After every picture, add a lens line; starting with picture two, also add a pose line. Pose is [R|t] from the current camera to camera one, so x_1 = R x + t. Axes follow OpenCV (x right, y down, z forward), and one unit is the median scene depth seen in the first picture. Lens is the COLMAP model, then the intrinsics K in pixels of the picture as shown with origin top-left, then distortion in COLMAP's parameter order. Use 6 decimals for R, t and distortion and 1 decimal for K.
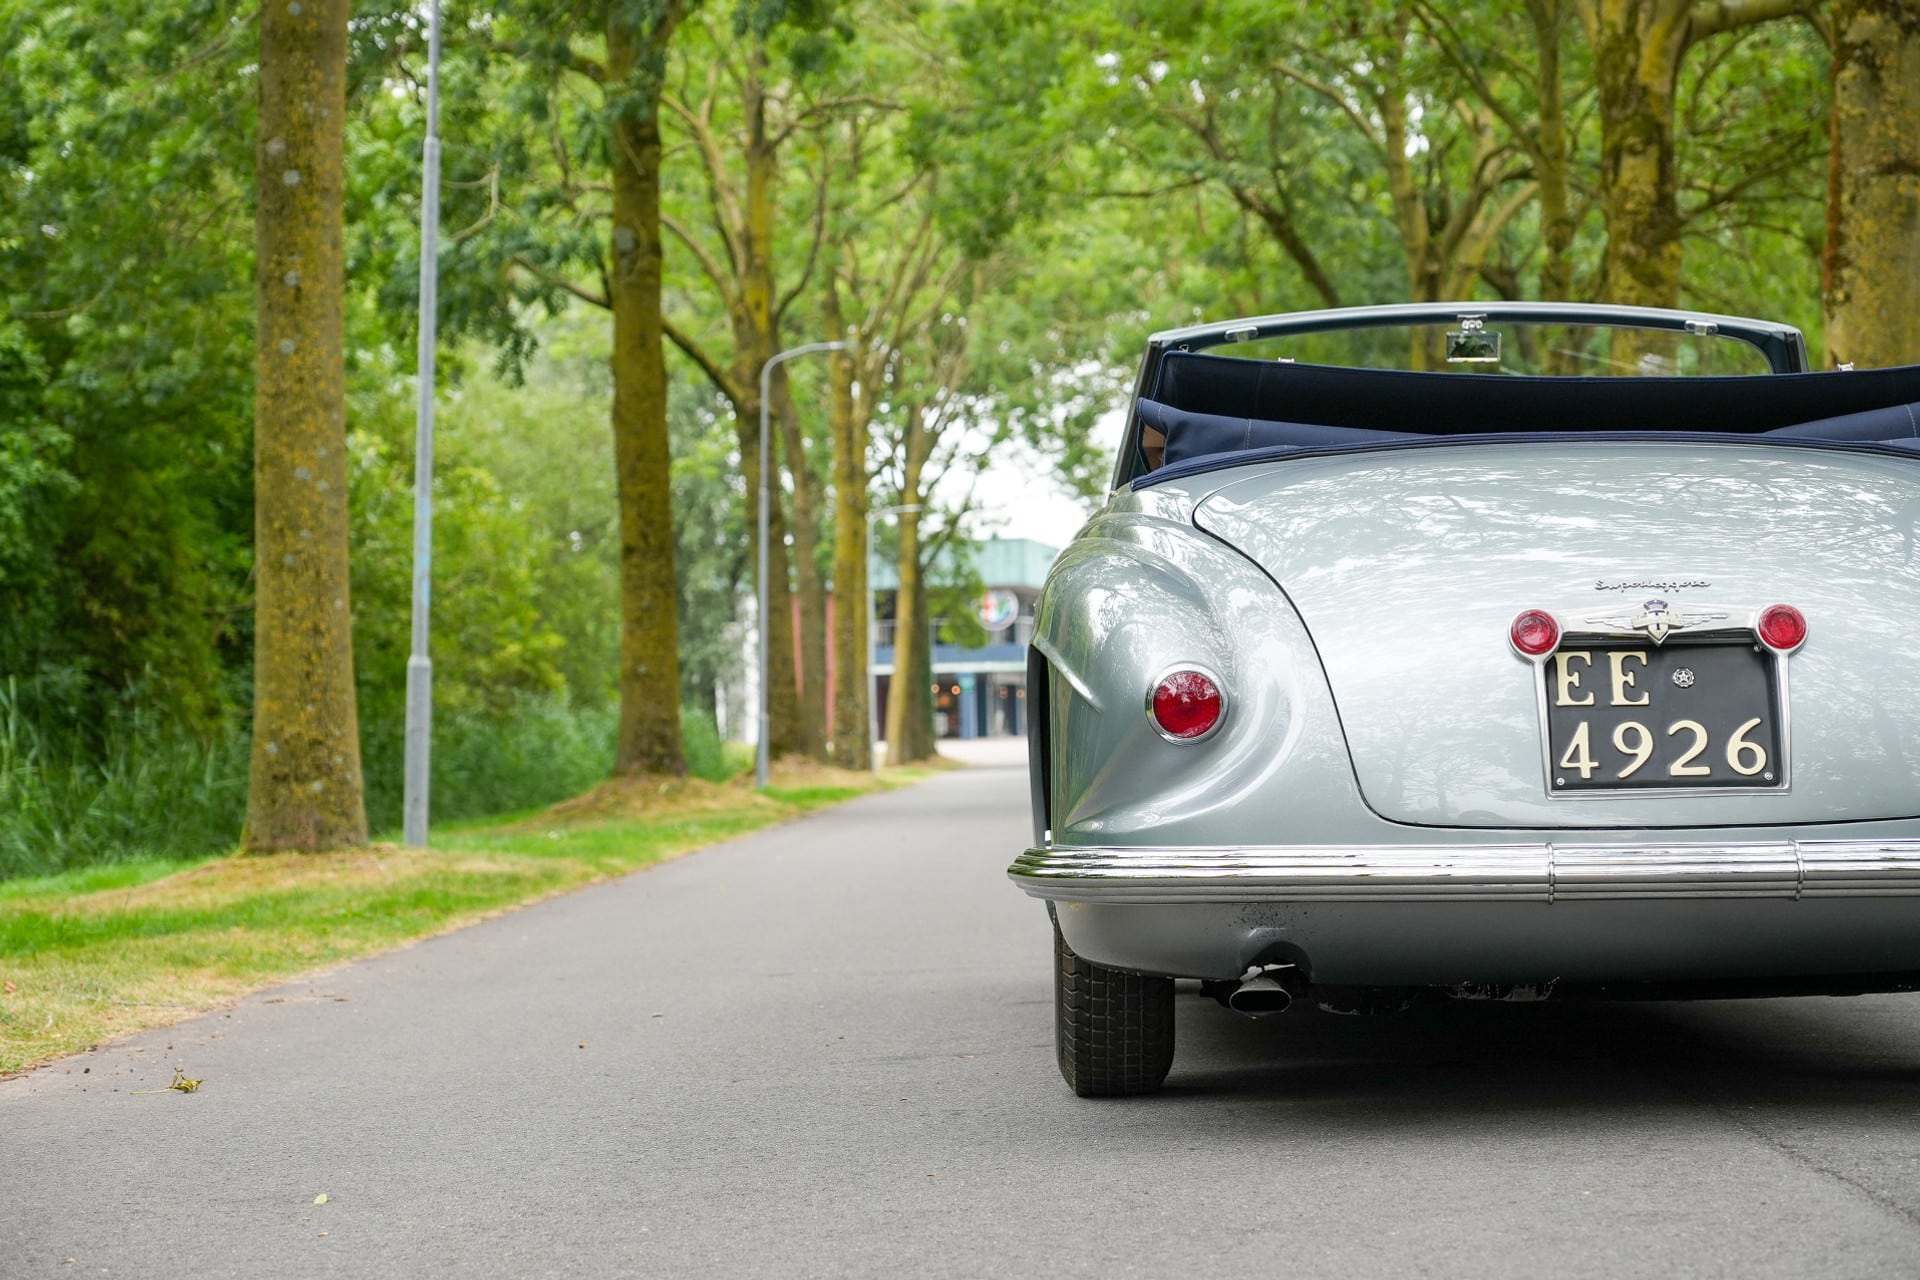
lens RADIAL K [[4520.2, 0, 957.7], [0, 4520.2, 630.8], [0, 0, 1]] dist [-0.023766, 0.276226]
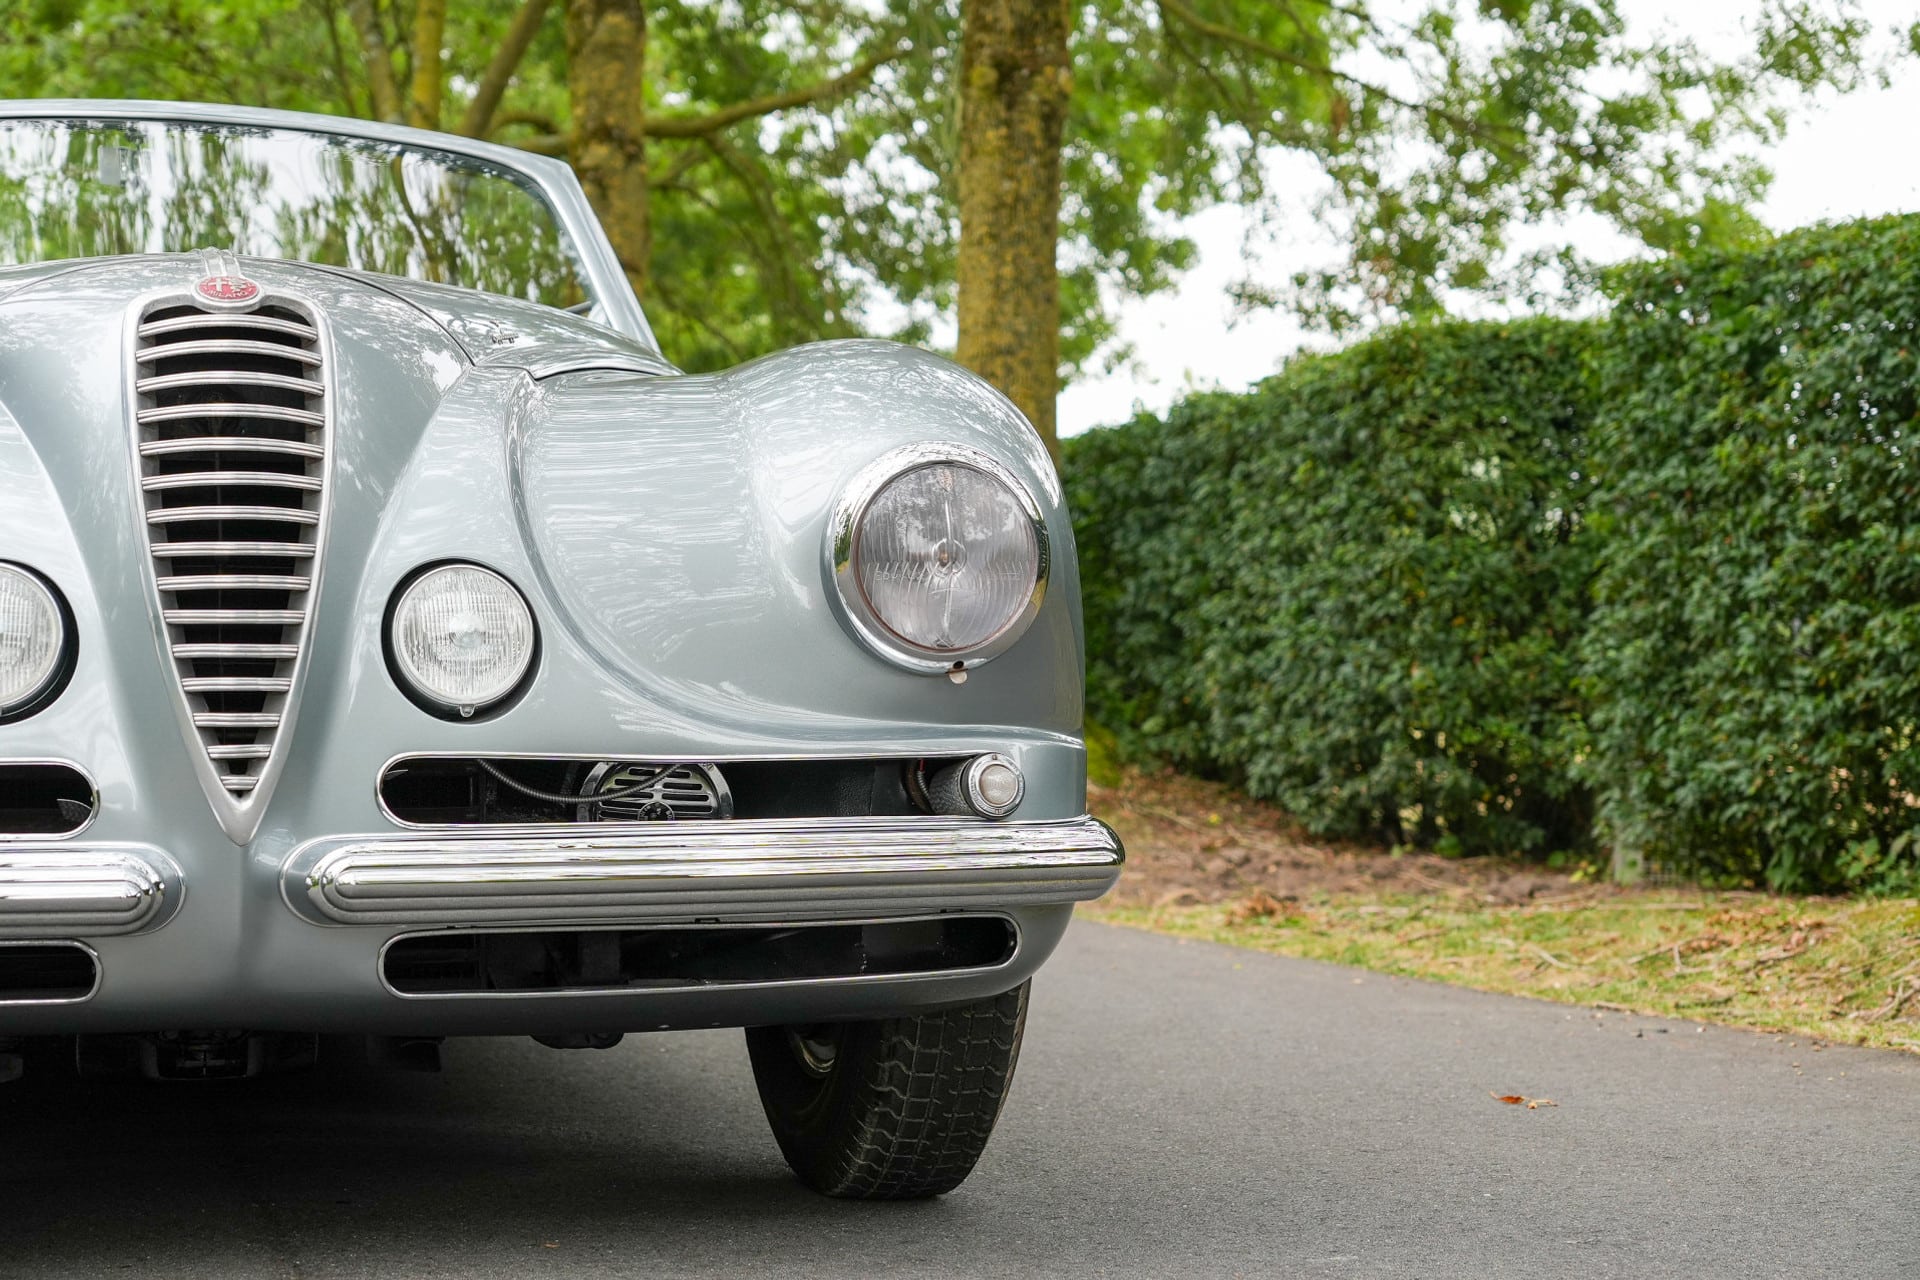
lens RADIAL K [[3376.4, 0, 960.0], [0, 3376.4, 640.0], [0, 0, 1]] dist [-0.031554, -0.035829]
pose [[0.957303, 0.010741, 0.288886, 0.035073], [-0.010575, 0.999942, -0.002137, 0.003120], [-0.288893, -0.001009, 0.957361, 0.089347]]
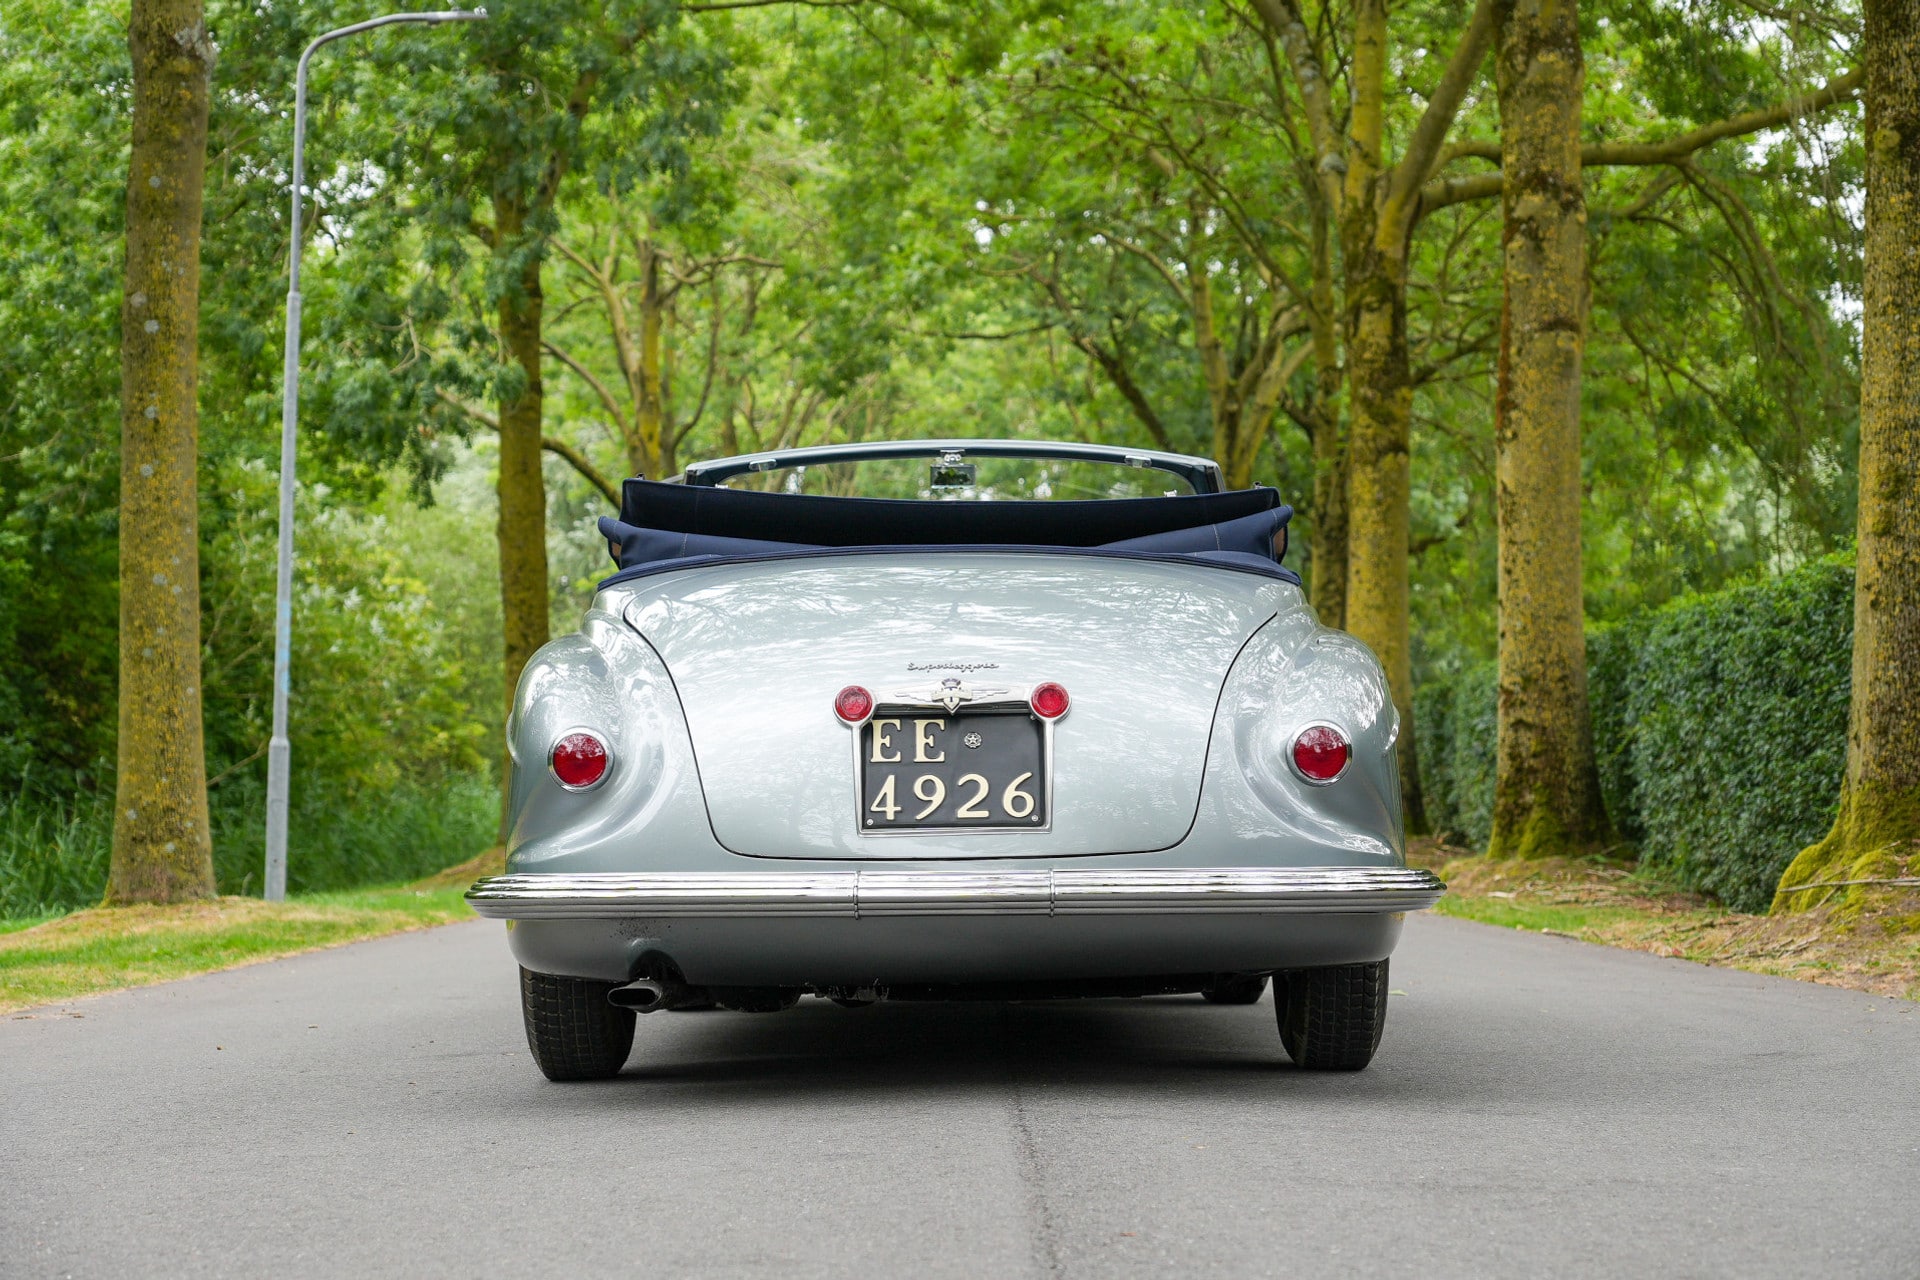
lens RADIAL K [[3976.2, 0, 952.3], [0, 3976.2, 645.1], [0, 0, 1]] dist [-0.000734, -0.084064]
pose [[0.999795, 0.004145, 0.019843, 0.039404], [-0.003754, 0.999798, -0.019746, 0.001724], [-0.019921, 0.019668, 0.999608, -0.031141]]
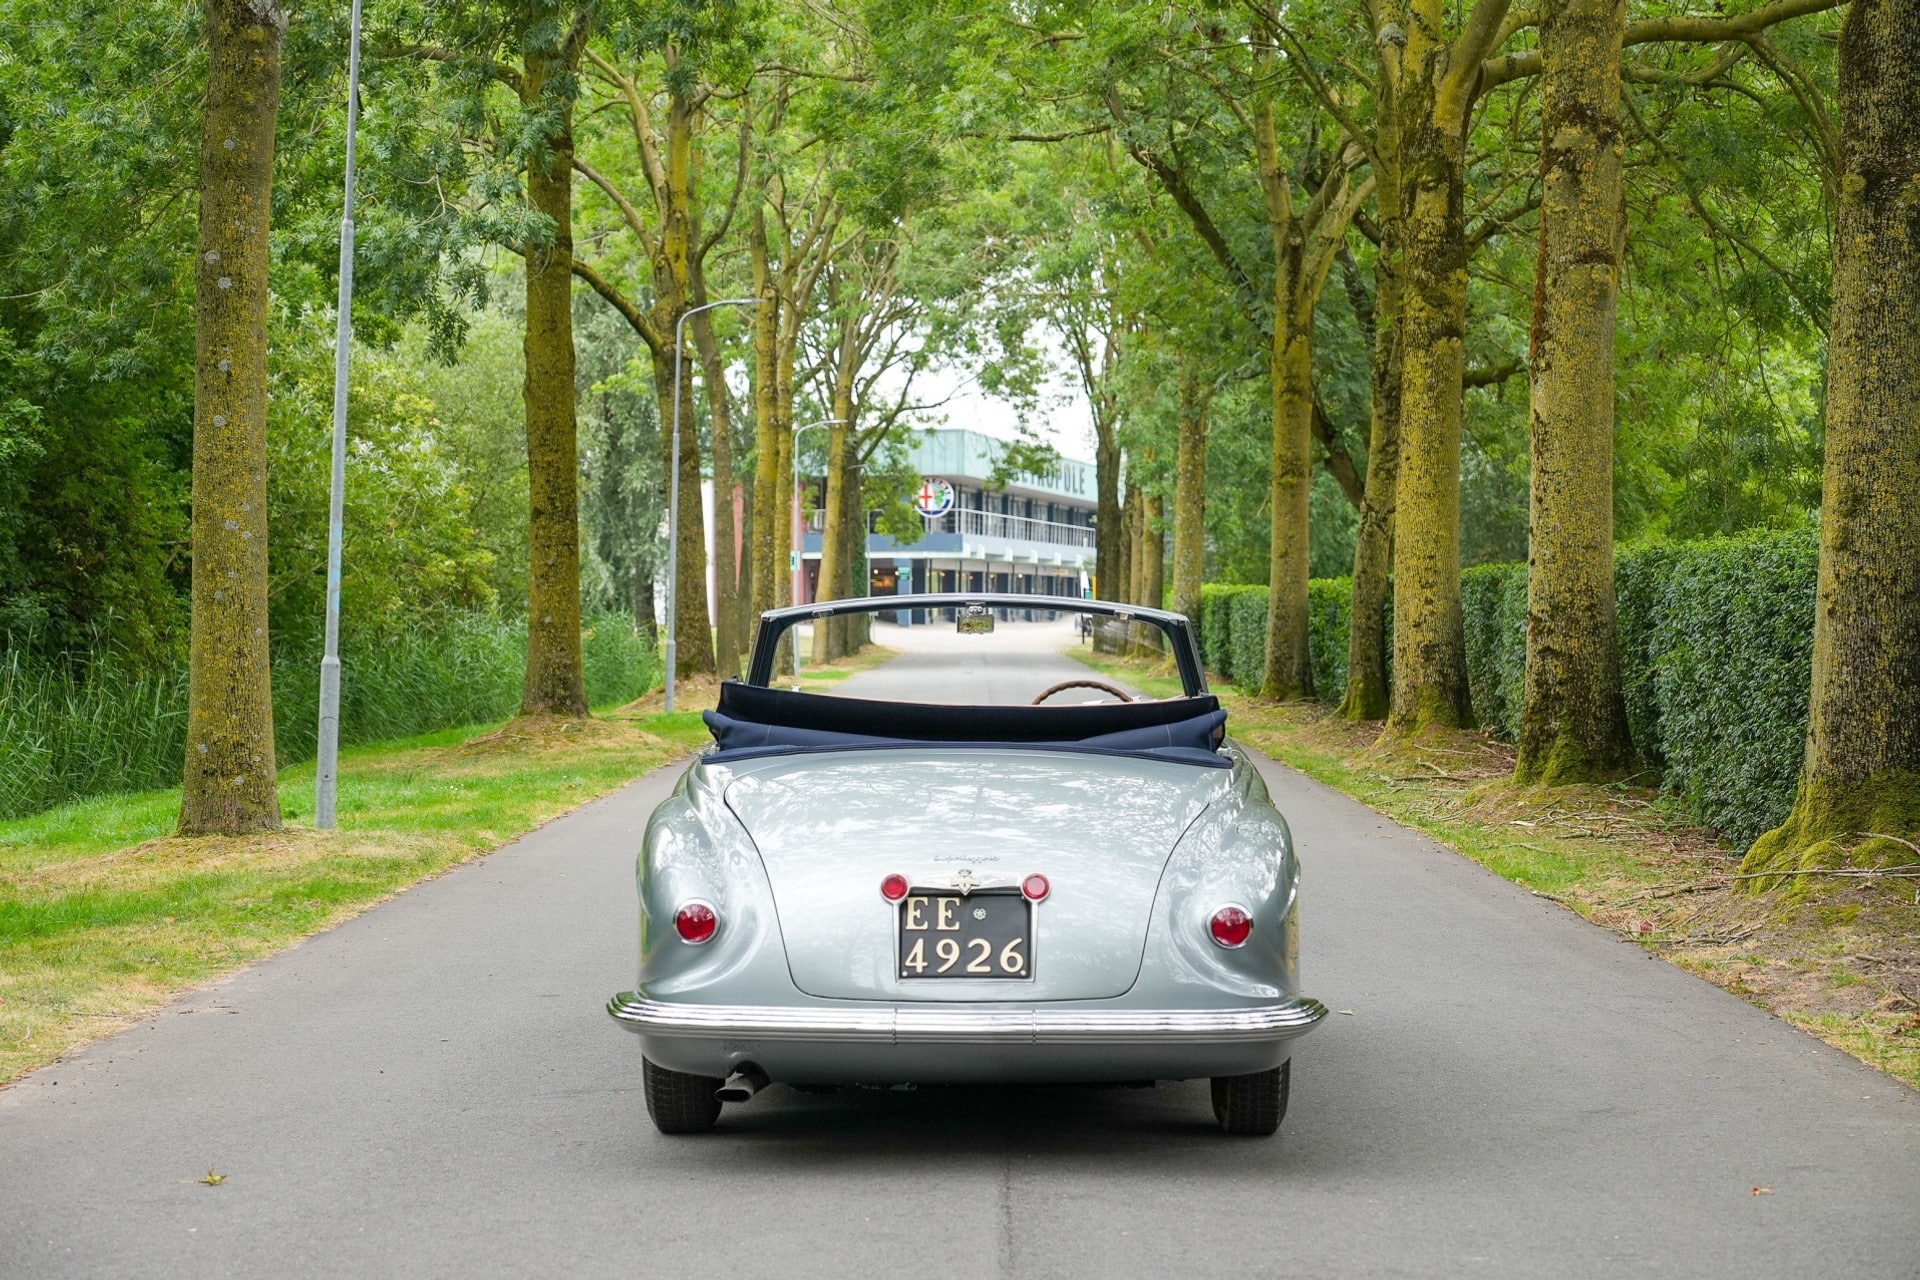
lens RADIAL K [[4474.8, 0, 960.0], [0, 4474.8, 640.0], [0, 0, 1]] dist [-0.039265, 0.449231]
pose [[0.999765, 0.018213, 0.011734, 0.038795], [-0.018560, 0.999374, 0.030129, -0.043572], [-0.011178, -0.030339, 0.999477, -0.213529]]
